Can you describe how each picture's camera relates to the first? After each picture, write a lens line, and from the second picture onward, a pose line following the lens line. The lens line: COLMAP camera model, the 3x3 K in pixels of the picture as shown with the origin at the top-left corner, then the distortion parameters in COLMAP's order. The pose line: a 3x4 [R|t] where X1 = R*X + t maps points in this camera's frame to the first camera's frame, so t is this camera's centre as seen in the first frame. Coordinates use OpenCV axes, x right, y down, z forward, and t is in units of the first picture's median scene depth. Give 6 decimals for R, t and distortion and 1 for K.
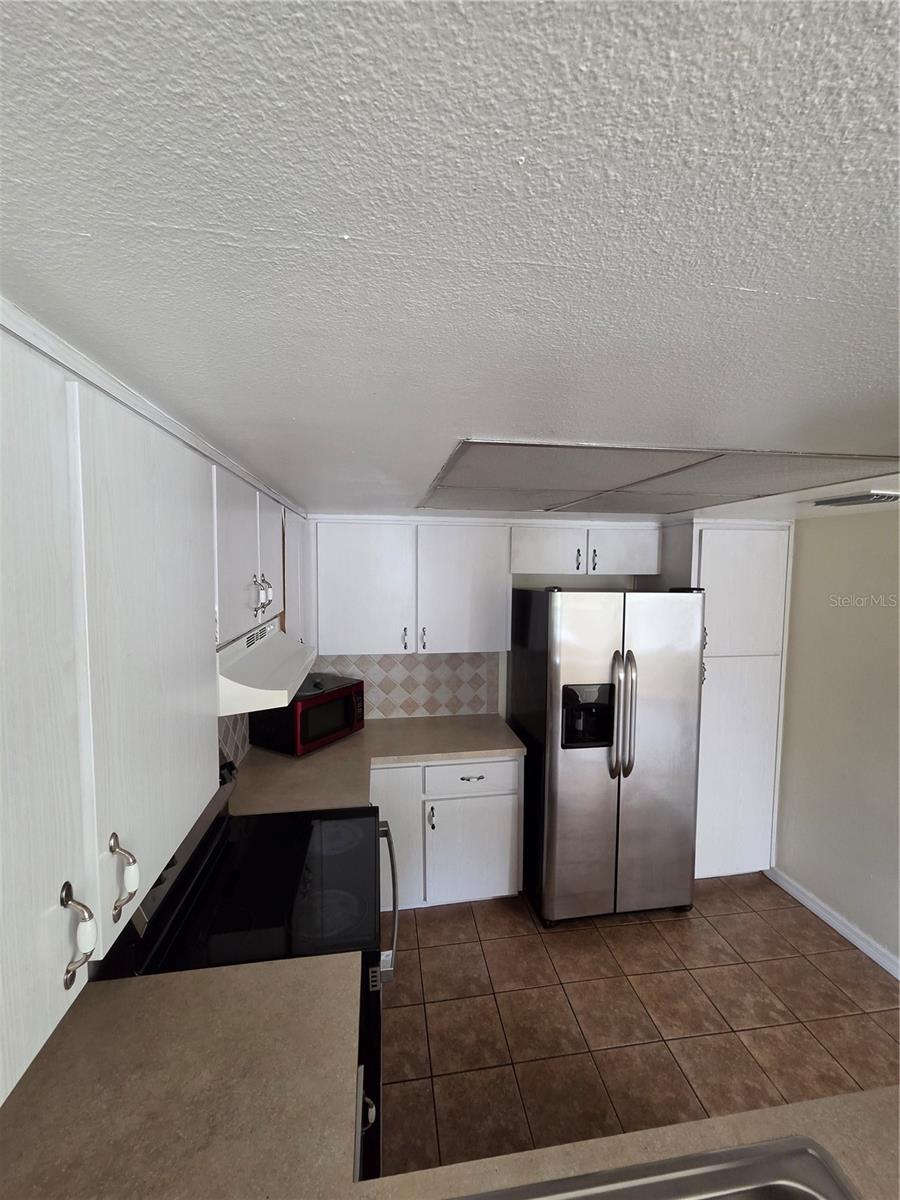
lens RADIAL K [[493.4, 0, 452.5], [0, 493.4, 601.8], [0, 0, 1]] dist [-0.001421, 0.001287]
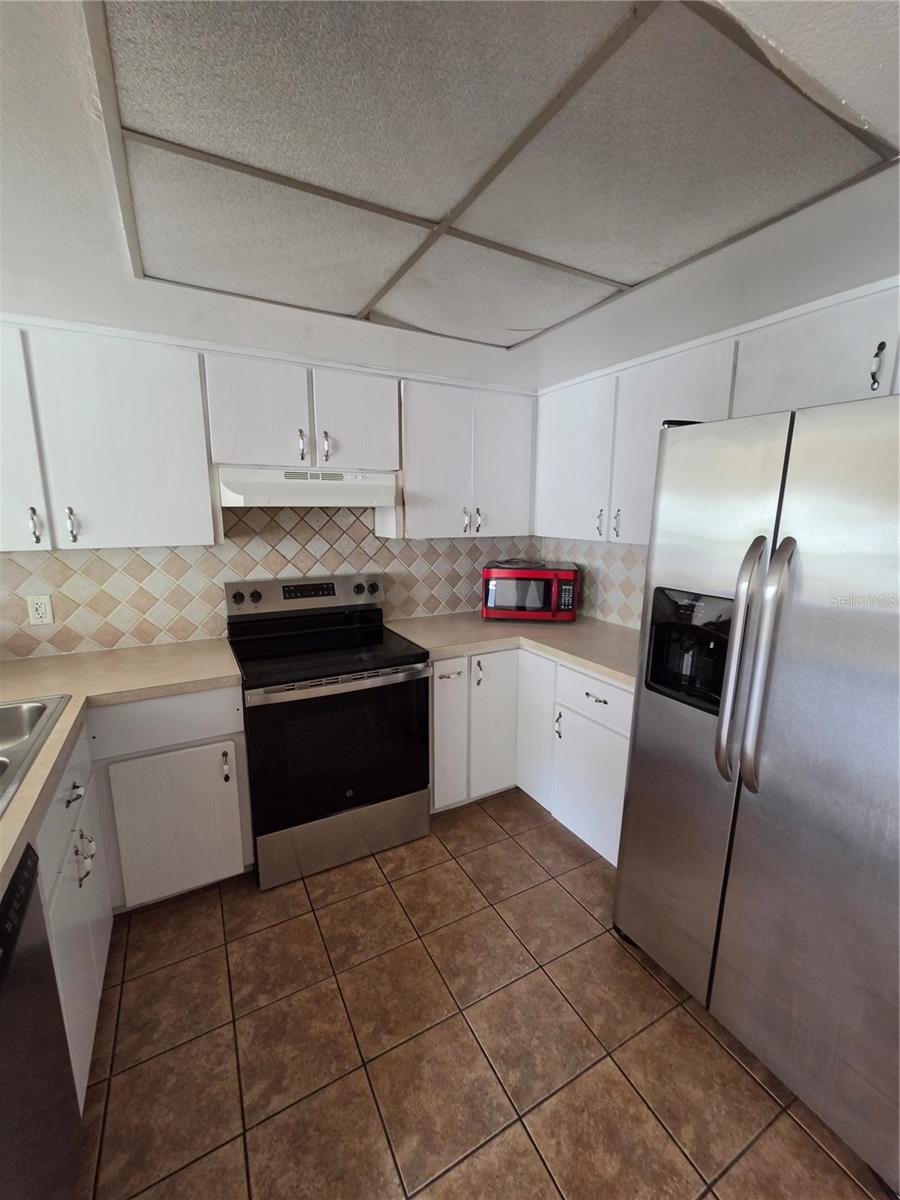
lens RADIAL K [[493.4, 0, 451.6], [0, 493.4, 599.8], [0, 0, 1]] dist [-0.001421, 0.001287]
pose [[0.337964, 0.165279, -0.926533, 0.781157], [-0.067920, 0.986176, 0.151143, 0.120812], [0.938705, 0.011849, 0.344517, 0.611603]]
